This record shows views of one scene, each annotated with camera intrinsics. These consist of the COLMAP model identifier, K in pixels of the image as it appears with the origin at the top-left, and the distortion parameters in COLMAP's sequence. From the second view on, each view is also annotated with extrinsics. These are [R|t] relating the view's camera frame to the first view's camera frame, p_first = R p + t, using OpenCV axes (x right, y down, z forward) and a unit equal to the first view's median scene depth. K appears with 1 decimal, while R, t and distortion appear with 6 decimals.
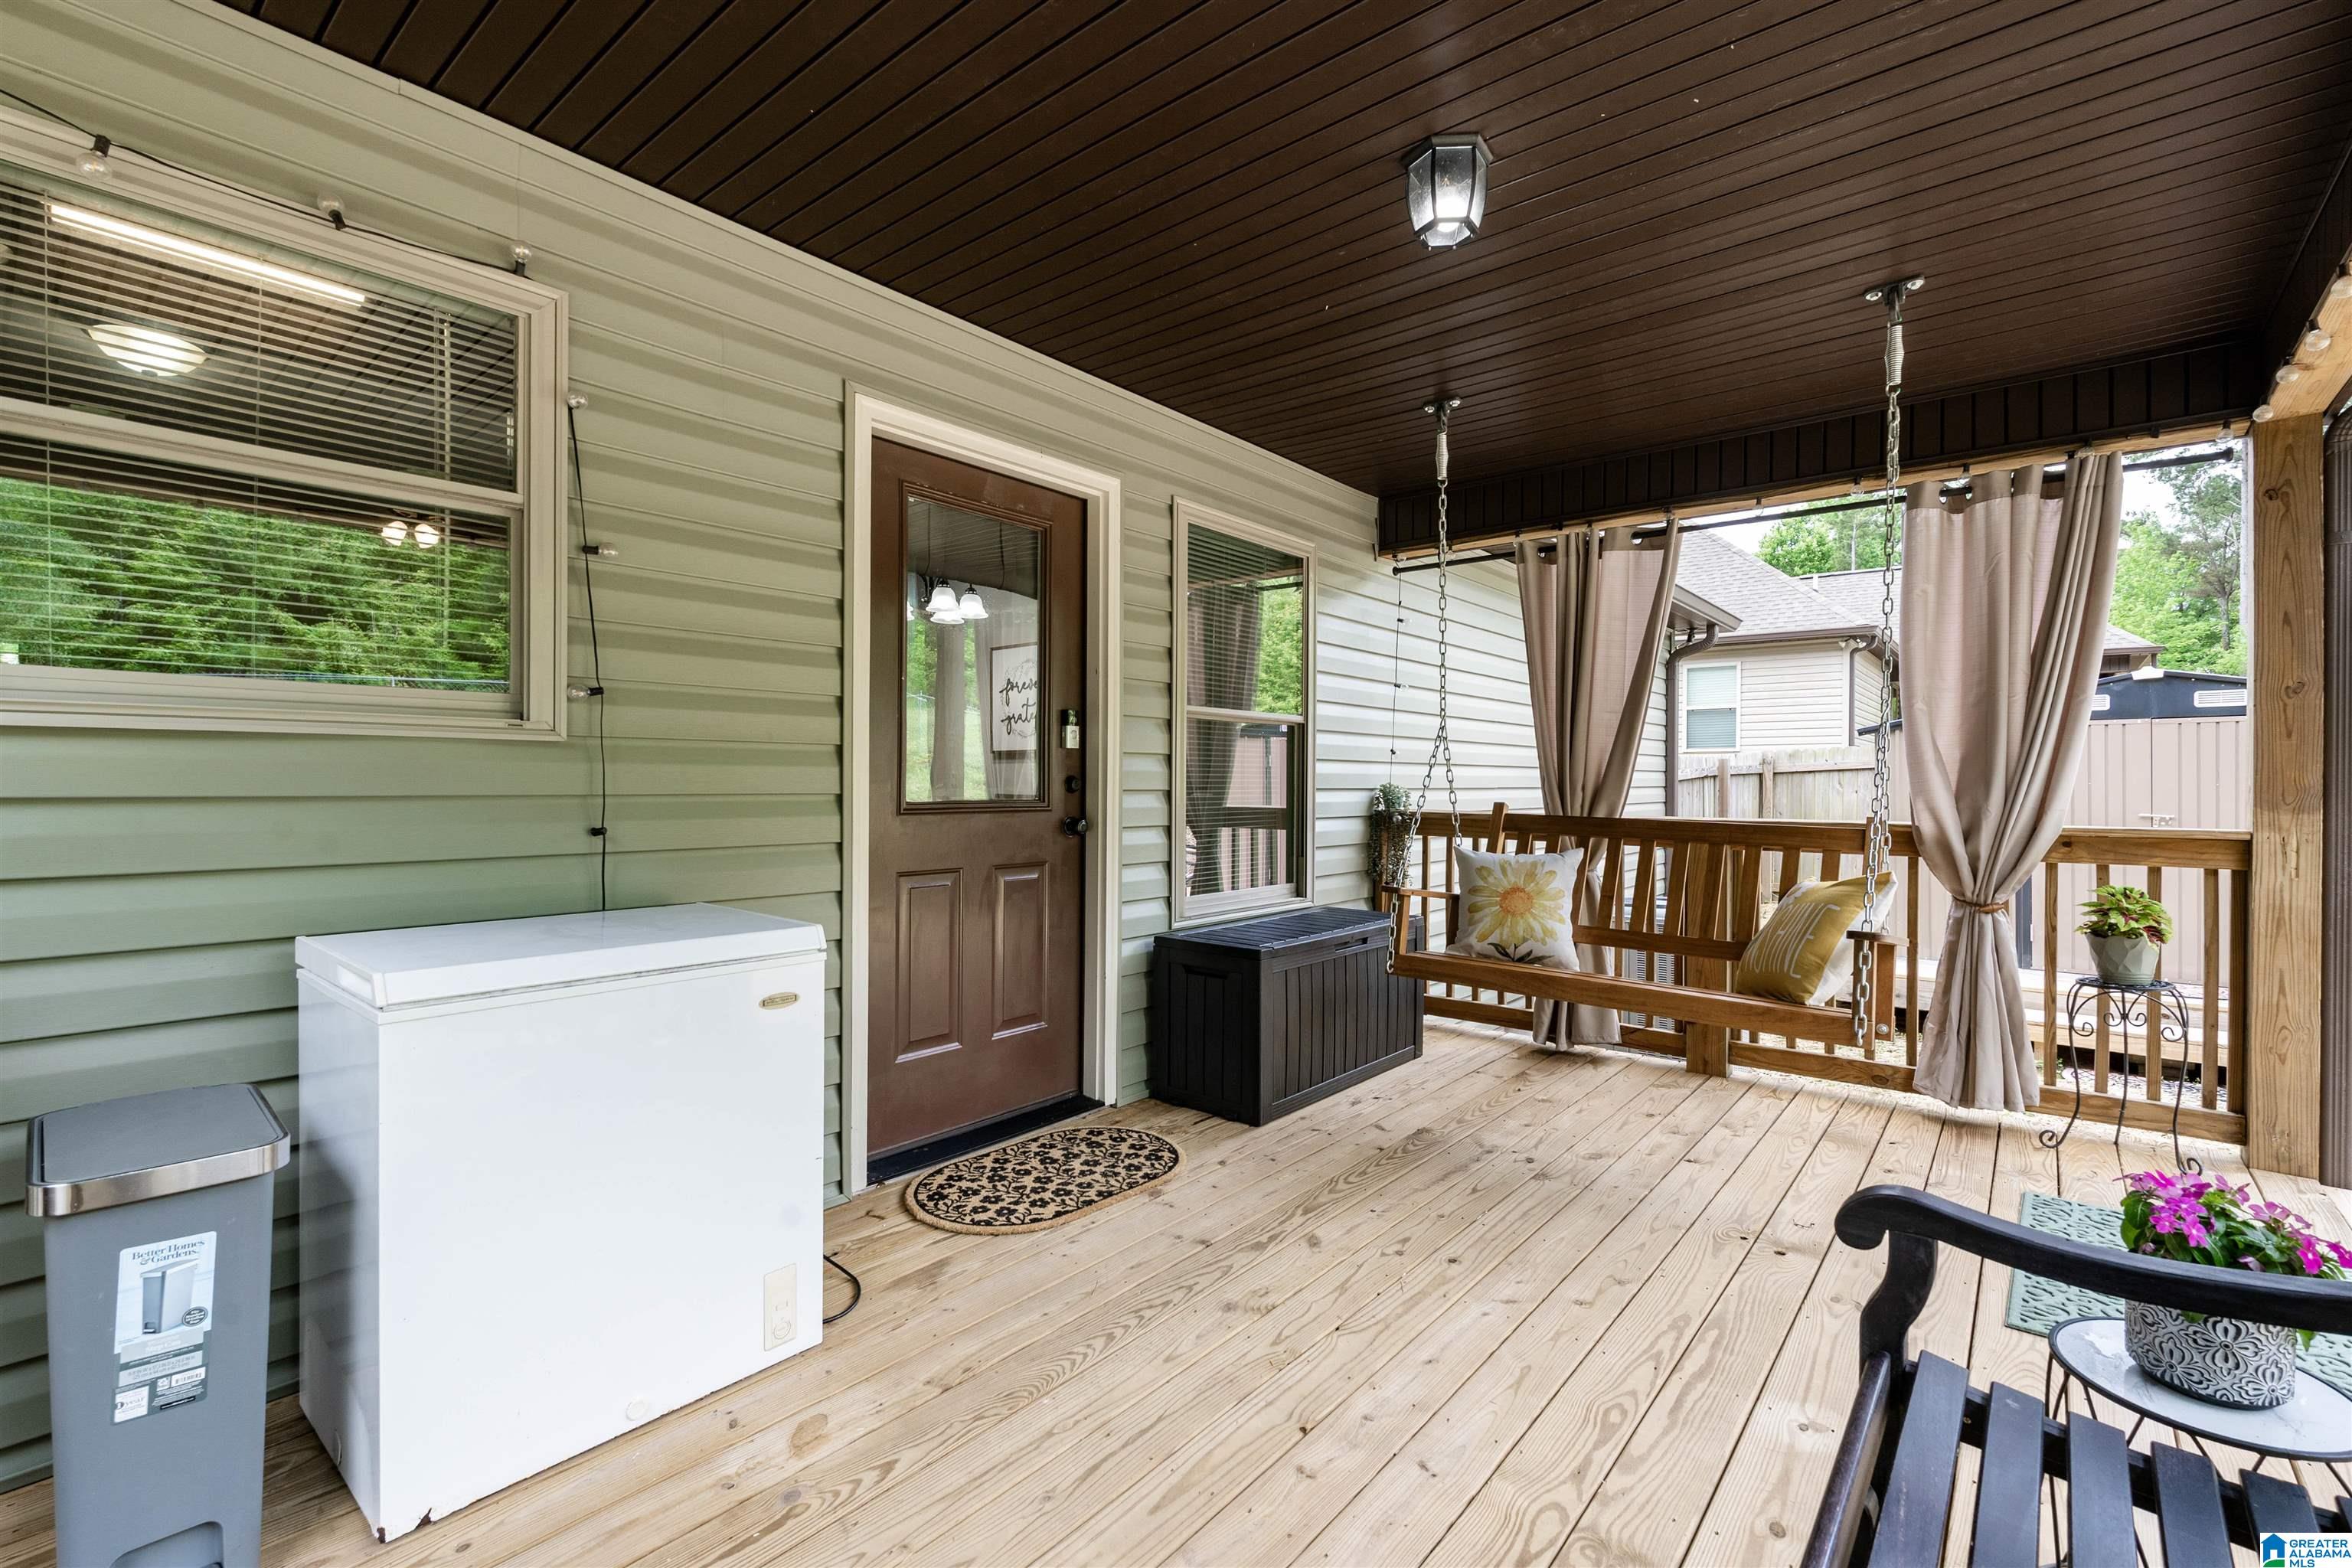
lens RADIAL K [[1065.9, 0, 1171.5], [0, 1065.9, 783.2], [0, 0, 1]] dist [-0.009044, 0.001855]
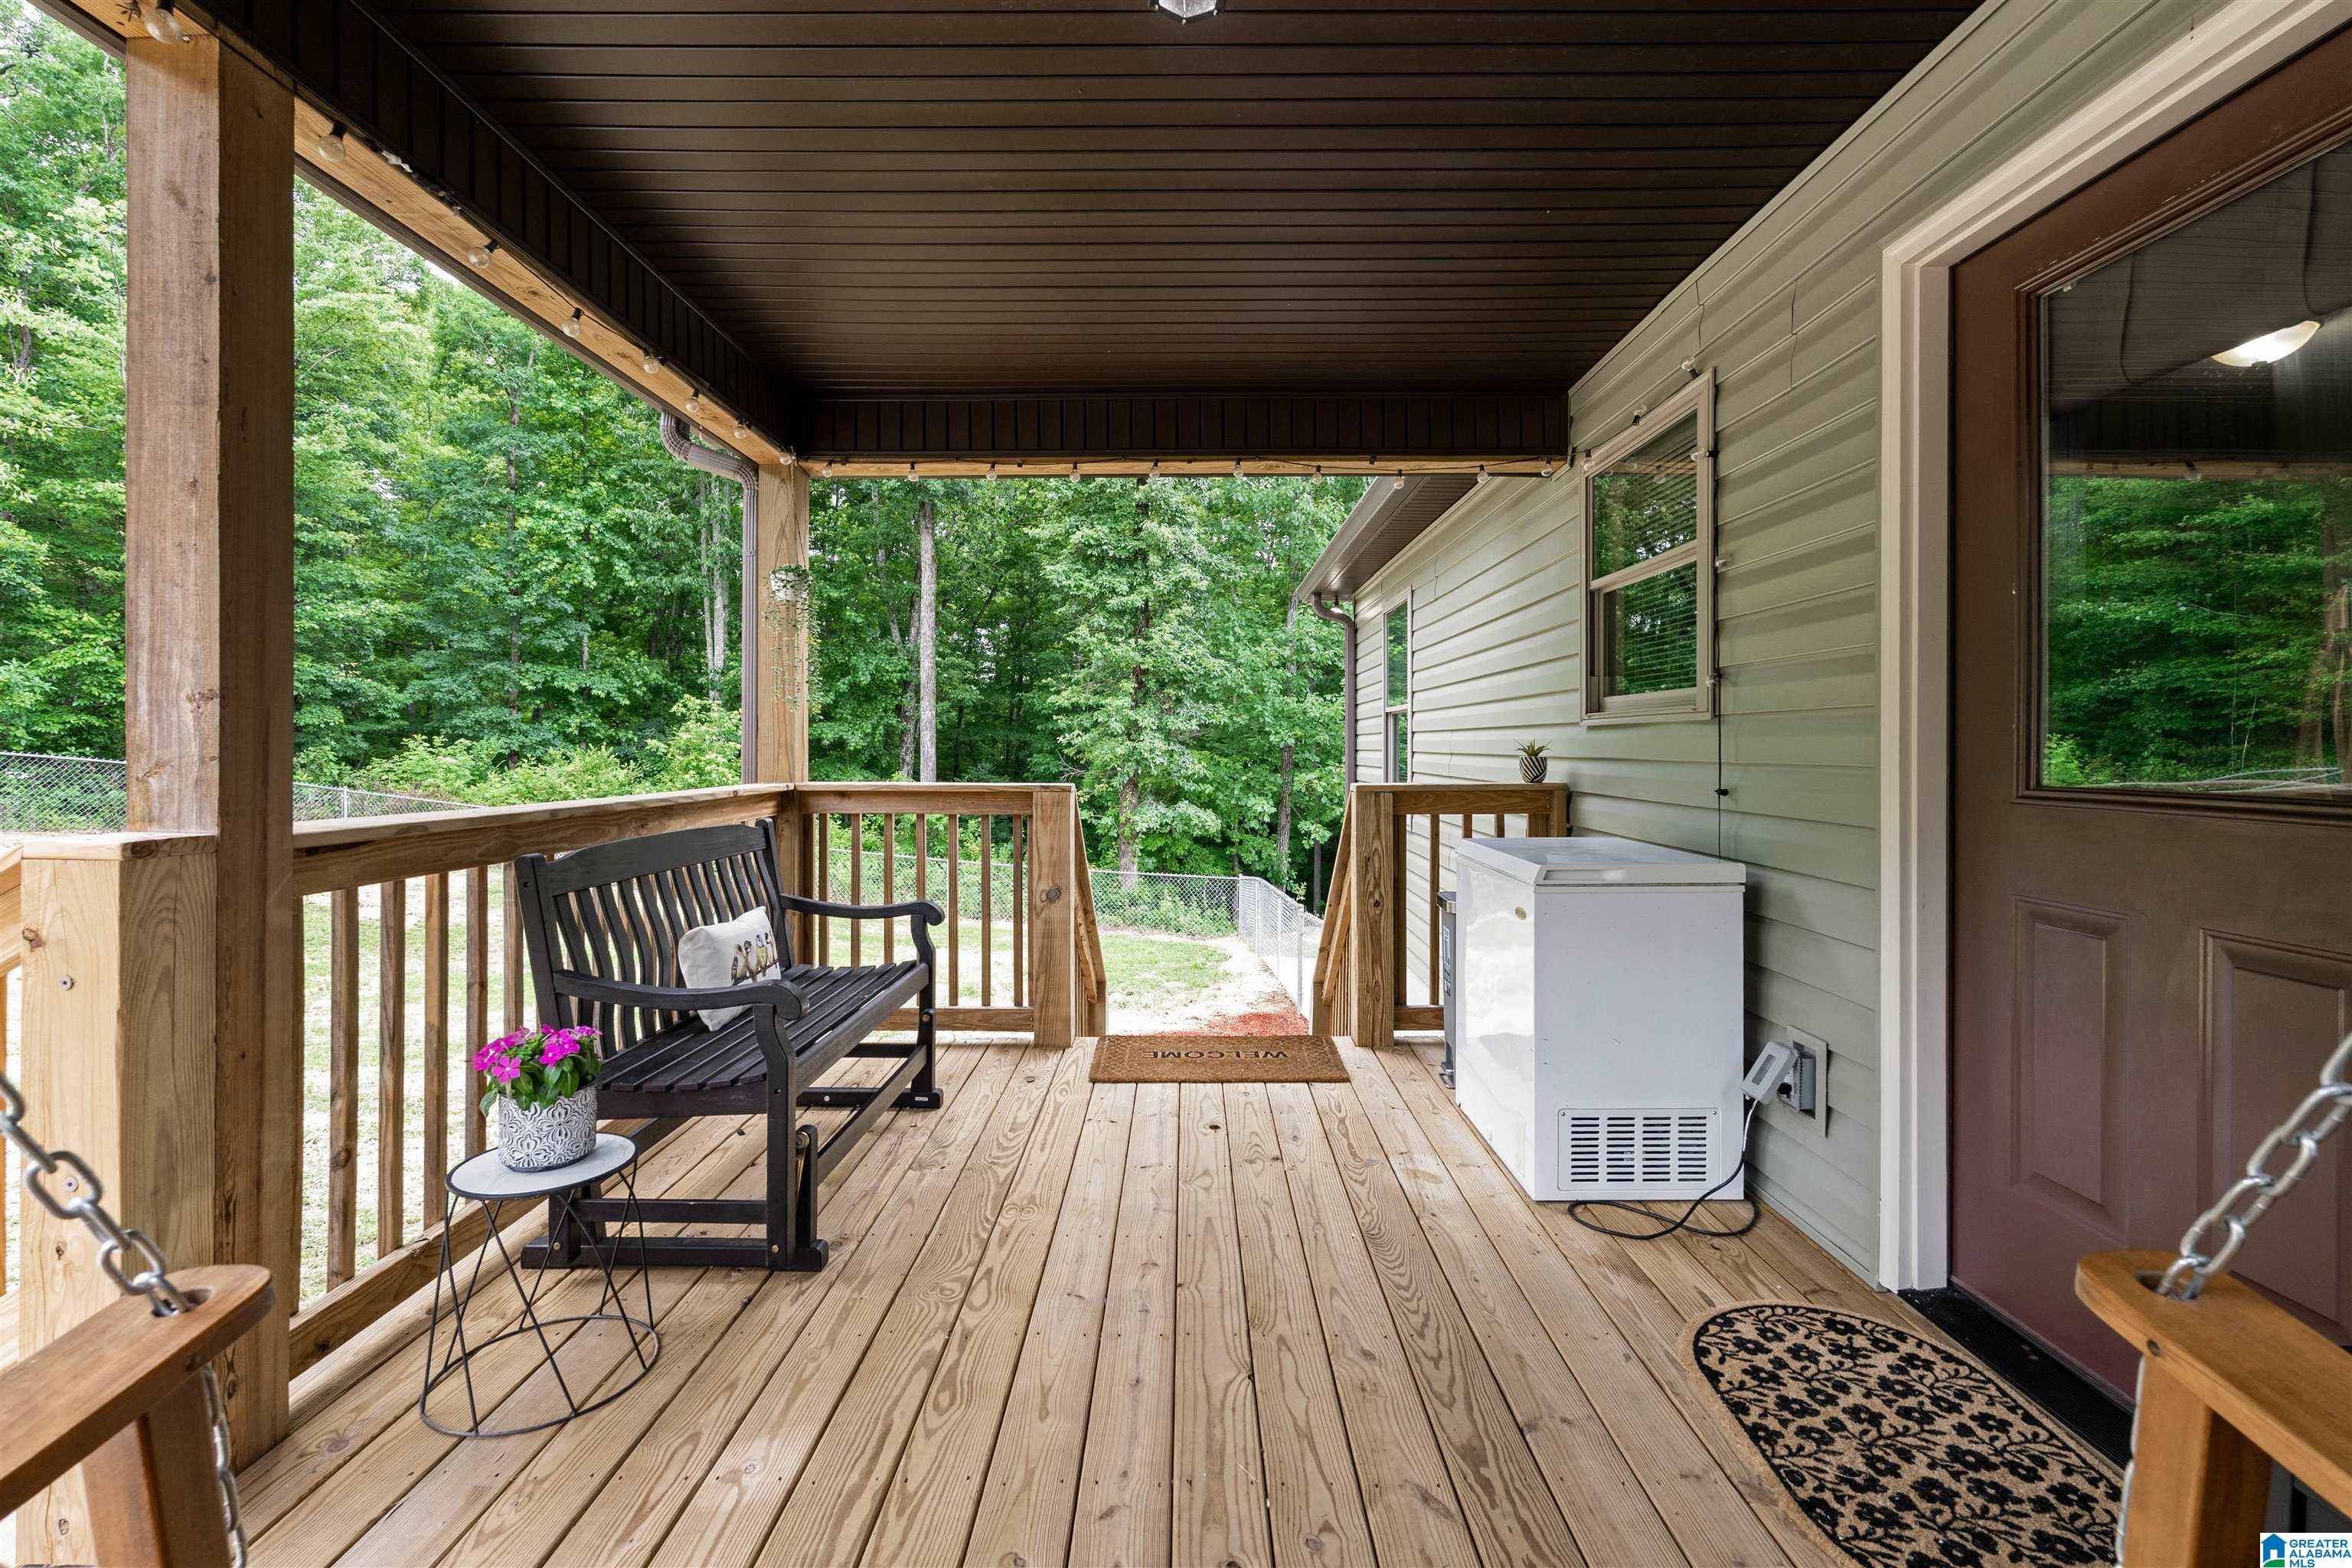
lens RADIAL K [[1065.9, 0, 1180.4], [0, 1065.9, 764.0], [0, 0, 1]] dist [-0.009044, 0.001855]
pose [[-0.782830, 0.001526, -0.622234, 0.570209], [-0.005497, 0.999941, 0.009369, 0.001471], [0.622212, 0.010754, -0.782775, 1.260596]]
